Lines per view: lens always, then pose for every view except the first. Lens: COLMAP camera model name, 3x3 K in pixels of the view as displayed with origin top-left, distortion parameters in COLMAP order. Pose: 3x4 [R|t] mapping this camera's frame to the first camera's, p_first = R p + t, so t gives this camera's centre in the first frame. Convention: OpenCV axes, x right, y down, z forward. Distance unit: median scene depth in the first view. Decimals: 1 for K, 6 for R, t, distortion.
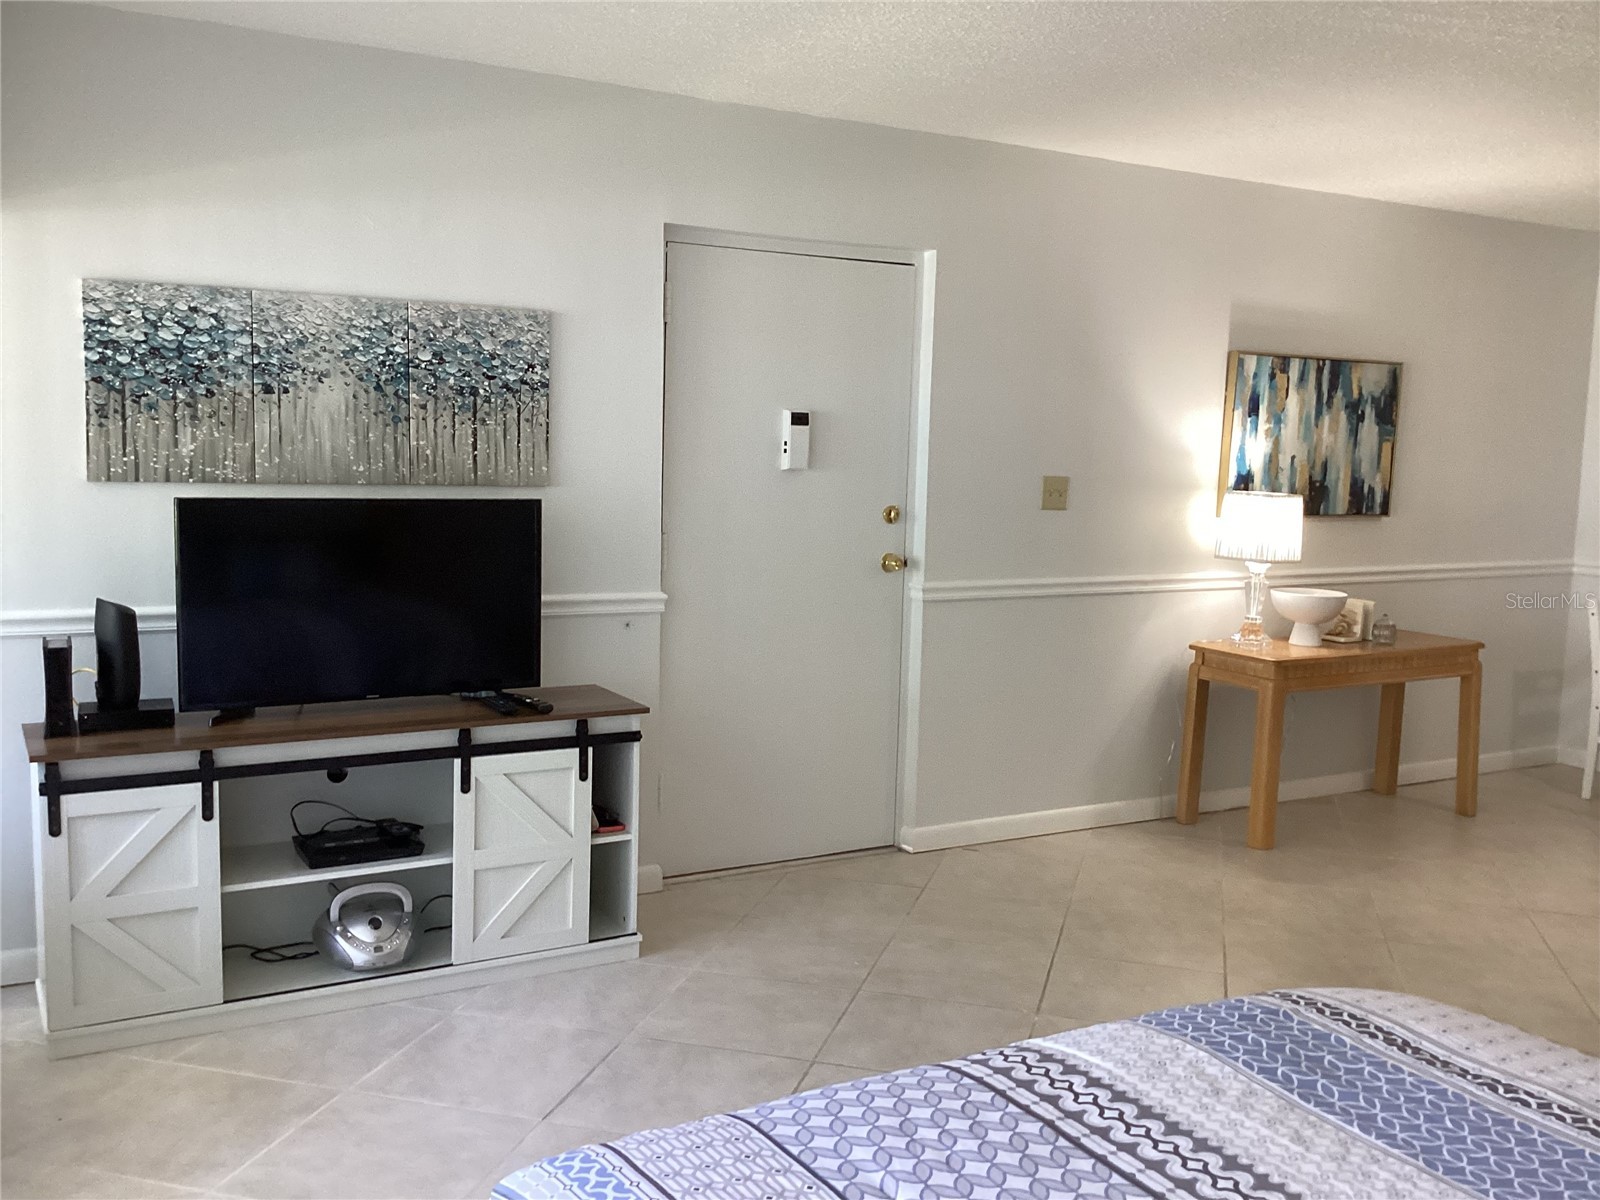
lens RADIAL K [[1449.2, 0, 799.8], [0, 1449.2, 602.9], [0, 0, 1]] dist [0.100020, -0.202739]
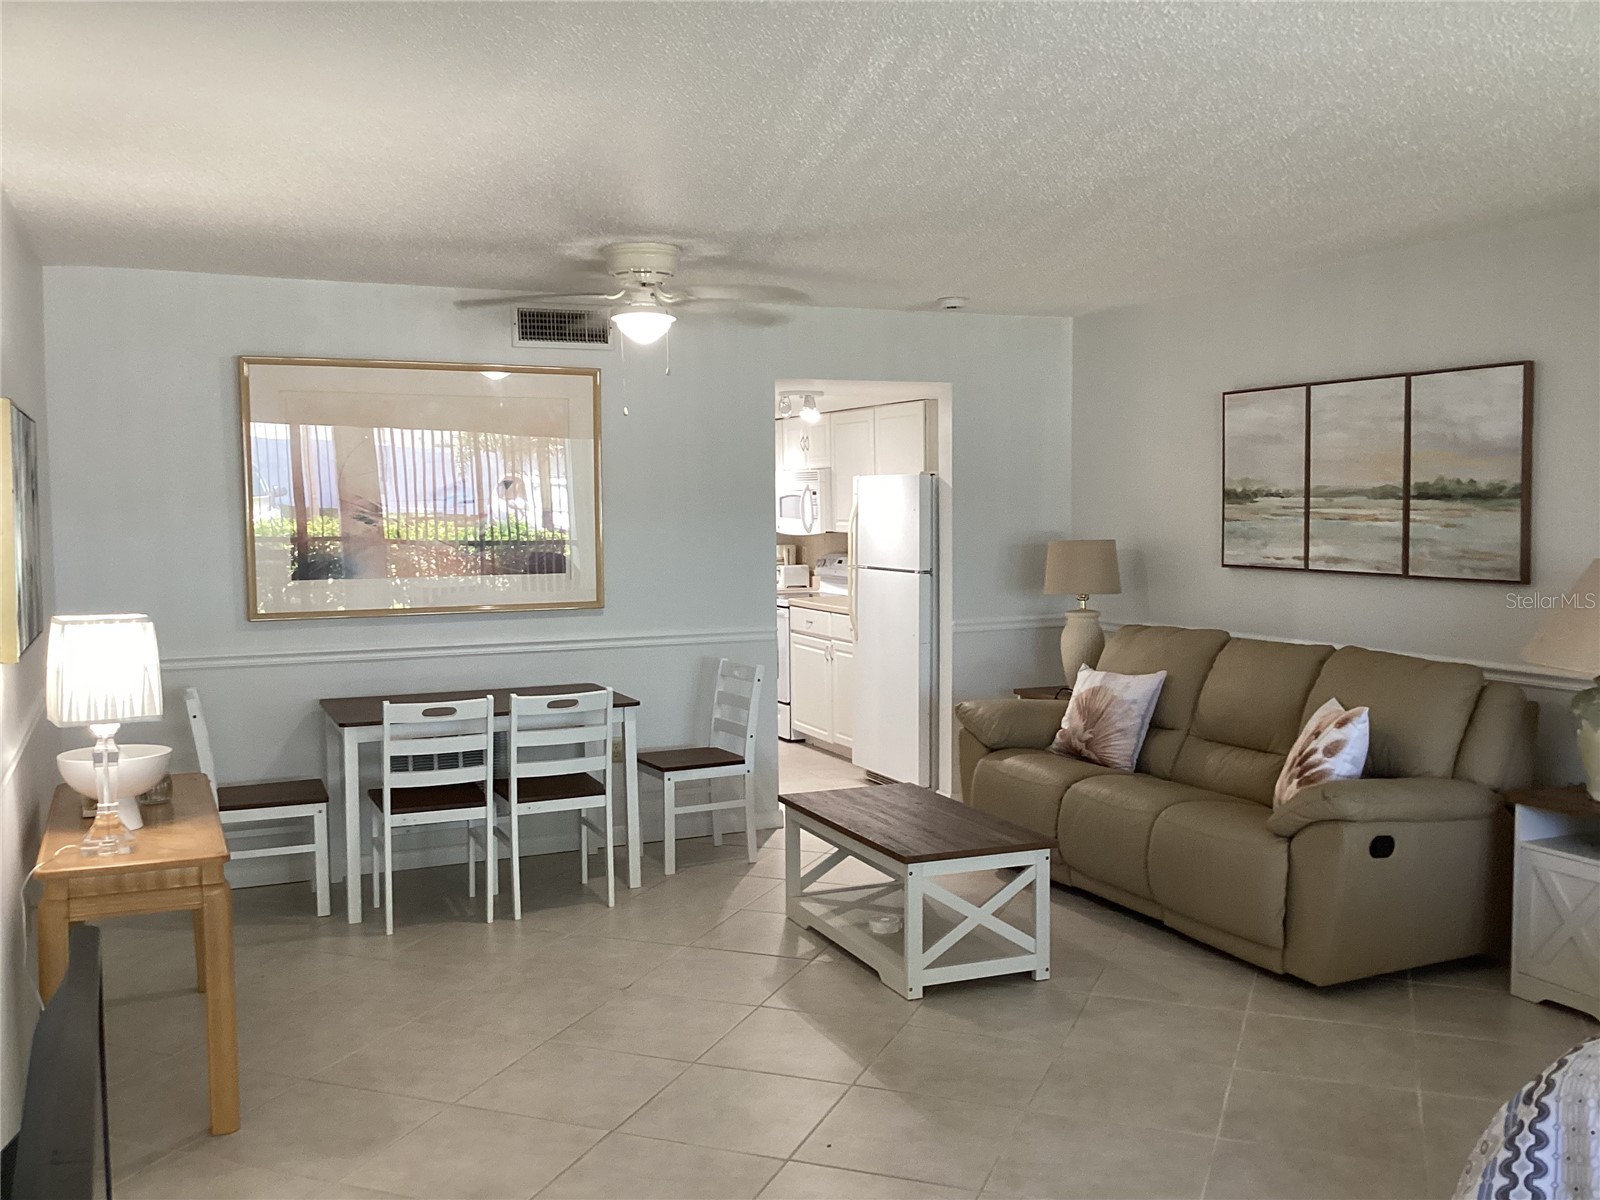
lens RADIAL K [[1449.2, 0, 799.8], [0, 1449.2, 602.9], [0, 0, 1]] dist [0.100020, -0.202739]
pose [[0.104284, -0.097747, 0.989732, -0.345905], [0.125280, 0.988523, 0.084427, -0.110635], [-0.986625, 0.115189, 0.115333, 0.700714]]
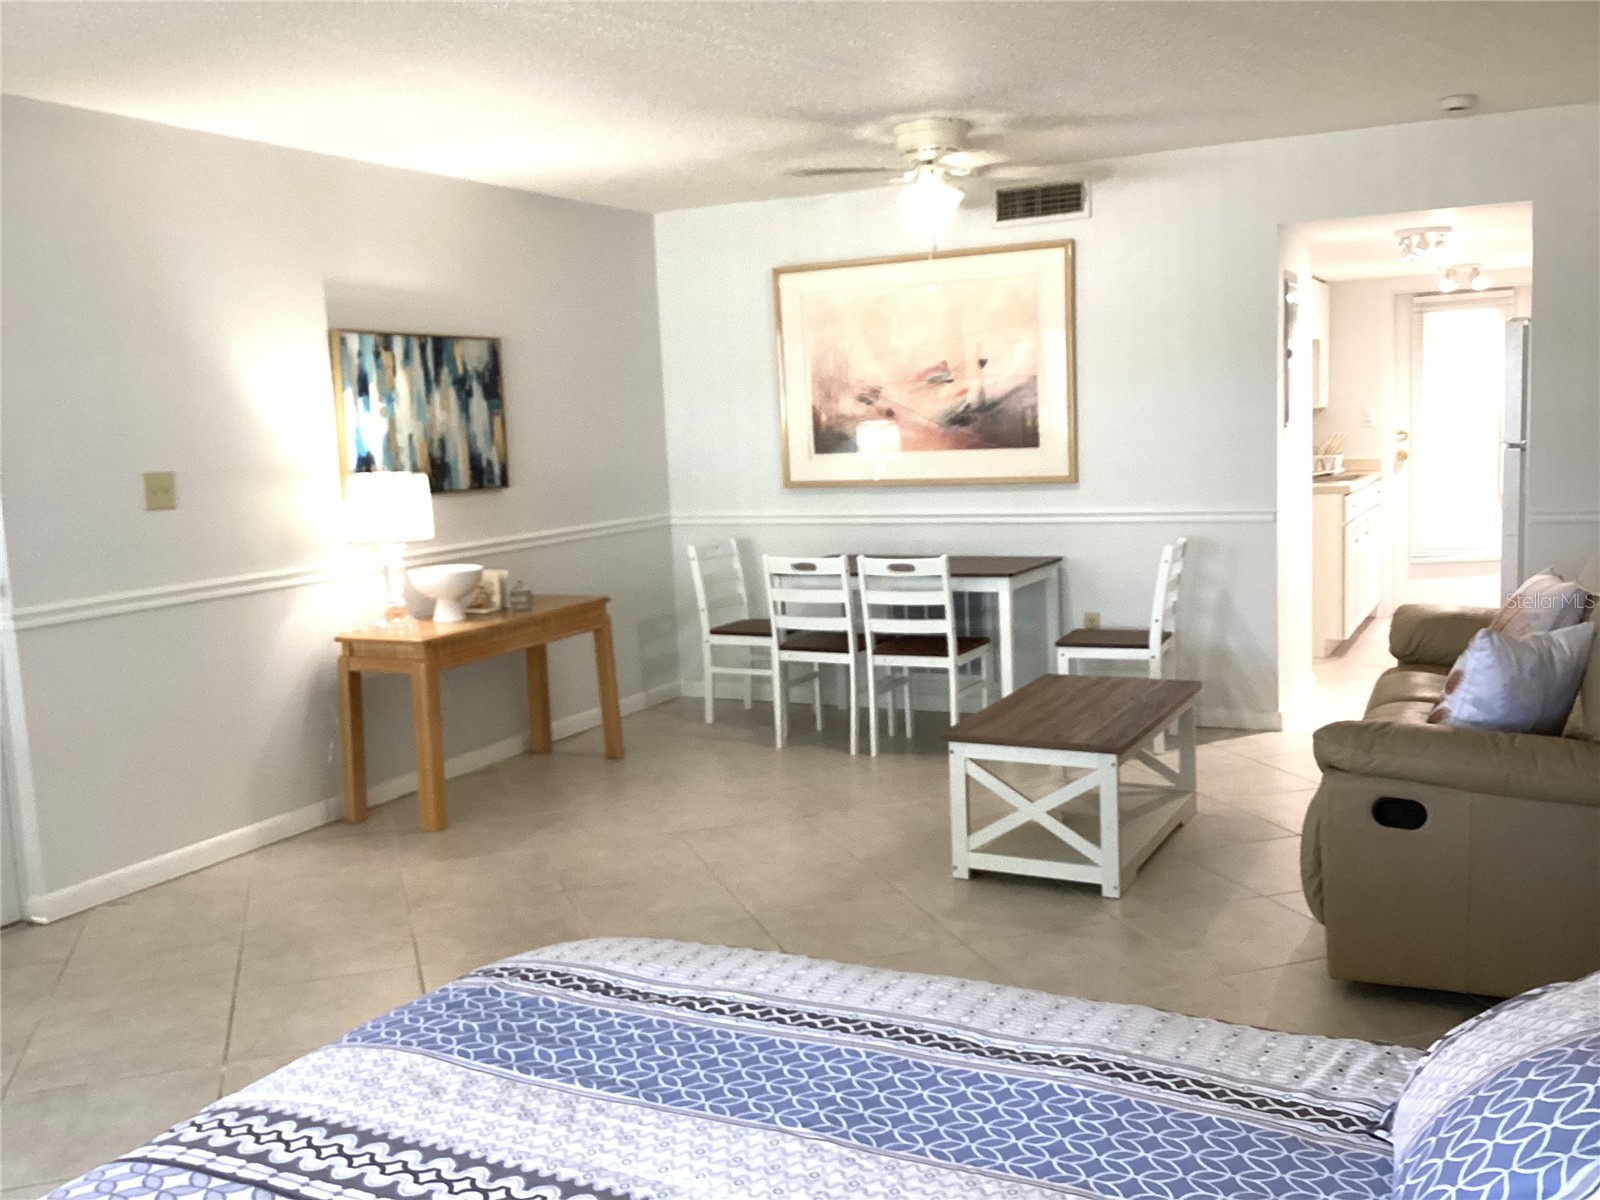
lens RADIAL K [[1470.9, 0, 804.4], [0, 1470.9, 612.9], [0, 0, 1]] dist [0.089190, -0.228345]
pose [[0.830857, -0.134203, 0.540062, 0.002235], [0.126989, 0.990603, 0.050793, 0.003430], [-0.541803, 0.026380, 0.840091, 0.024134]]
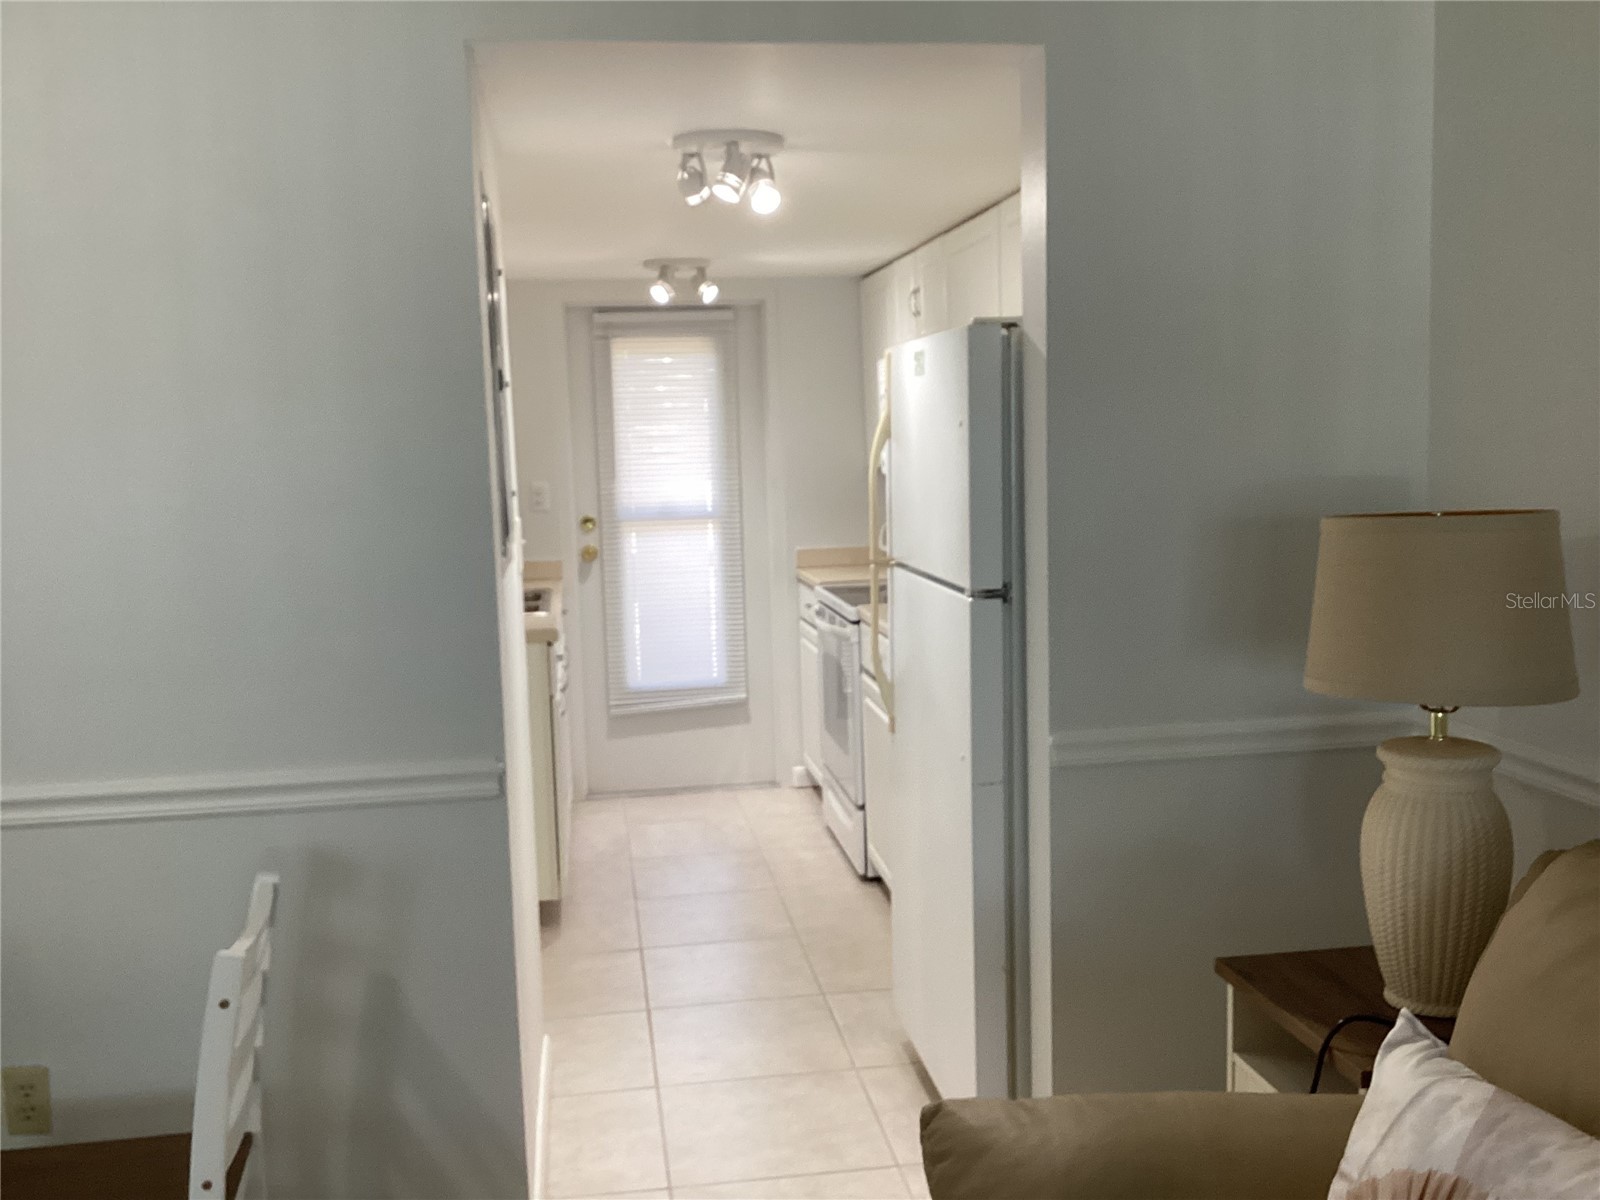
lens RADIAL K [[1470.9, 0, 804.4], [0, 1470.9, 612.9], [0, 0, 1]] dist [0.089190, -0.228345]
pose [[0.359871, -0.147948, 0.921197, 0.632120], [0.141580, 0.984573, 0.102818, -0.058607], [-0.922198, 0.093422, 0.375265, 0.594938]]
